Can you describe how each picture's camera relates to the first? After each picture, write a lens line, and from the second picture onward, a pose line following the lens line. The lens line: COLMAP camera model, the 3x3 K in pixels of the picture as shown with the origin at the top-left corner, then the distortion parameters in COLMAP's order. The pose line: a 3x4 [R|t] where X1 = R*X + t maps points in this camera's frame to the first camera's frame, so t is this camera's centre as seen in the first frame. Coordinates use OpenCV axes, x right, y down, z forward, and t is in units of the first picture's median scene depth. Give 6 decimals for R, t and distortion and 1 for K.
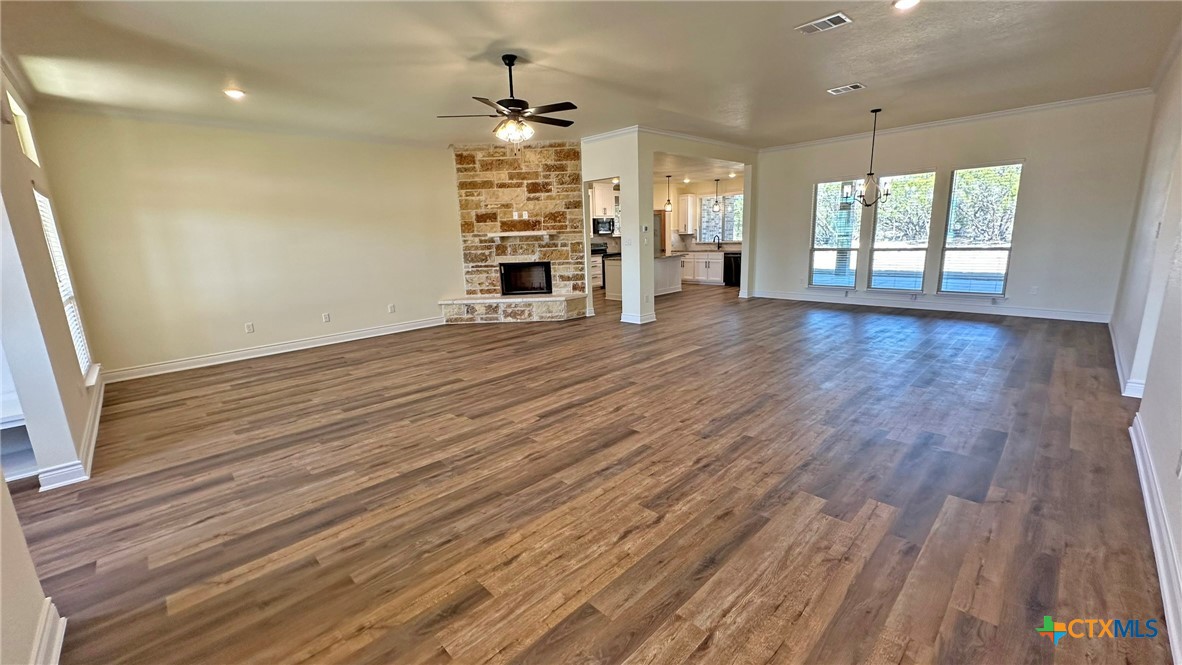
lens RADIAL K [[469.9, 0, 593.2], [0, 469.9, 329.8], [0, 0, 1]] dist [-0.001437, 0.000145]
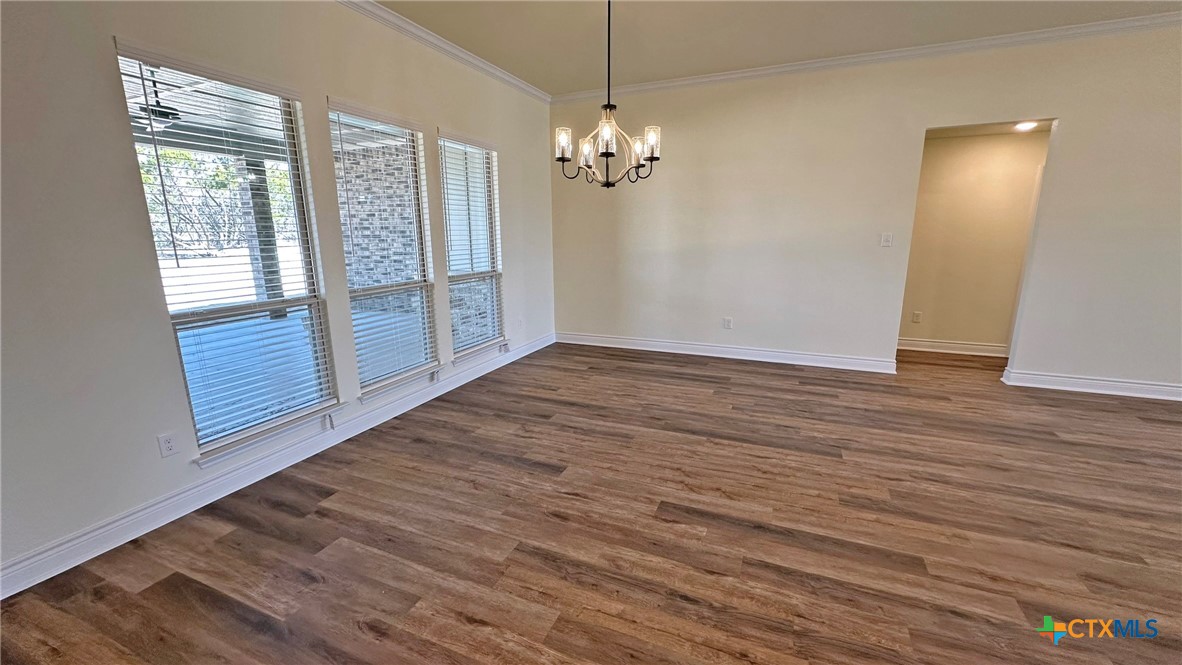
lens RADIAL K [[469.9, 0, 585.9], [0, 469.9, 327.6], [0, 0, 1]] dist [-0.001437, 0.000145]
pose [[-0.372278, -0.150766, 0.915794, 0.154681], [0.208429, 0.947935, 0.240785, -0.212408], [-0.904415, 0.280517, -0.321471, 1.008791]]
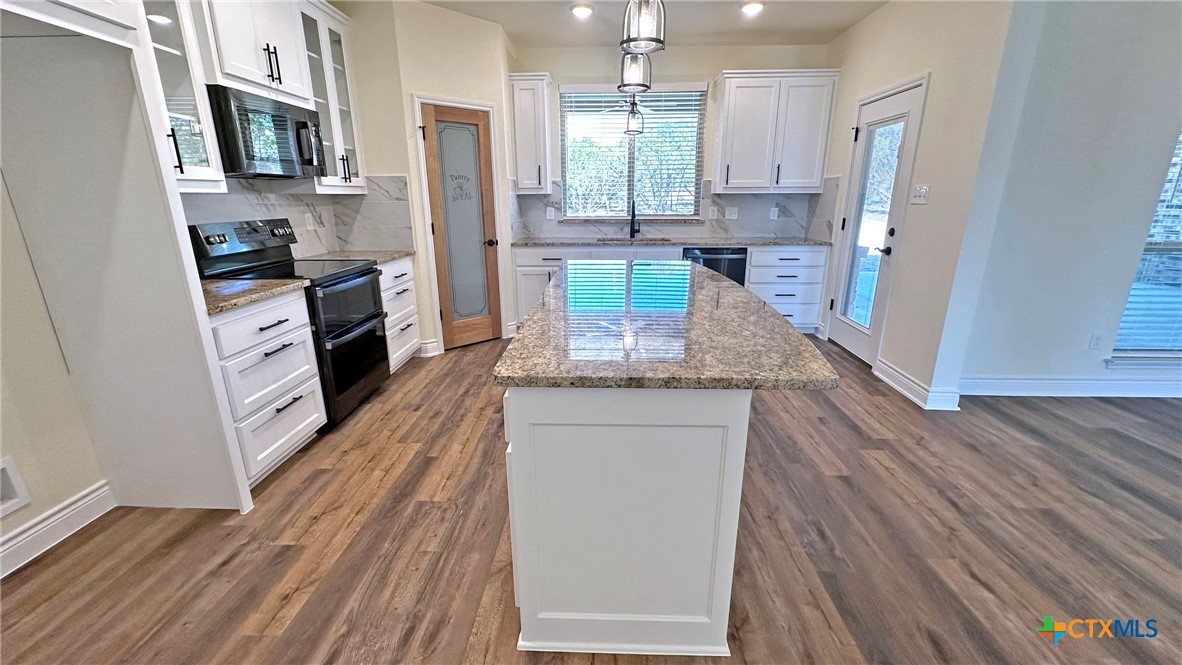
lens RADIAL K [[469.9, 0, 588.8], [0, 469.9, 332.6], [0, 0, 1]] dist [-0.001437, 0.000145]
pose [[0.722851, -0.160979, 0.671991, -0.049117], [0.116673, 0.986956, 0.110927, -0.223558], [-0.681083, -0.001781, 0.732204, 1.178988]]
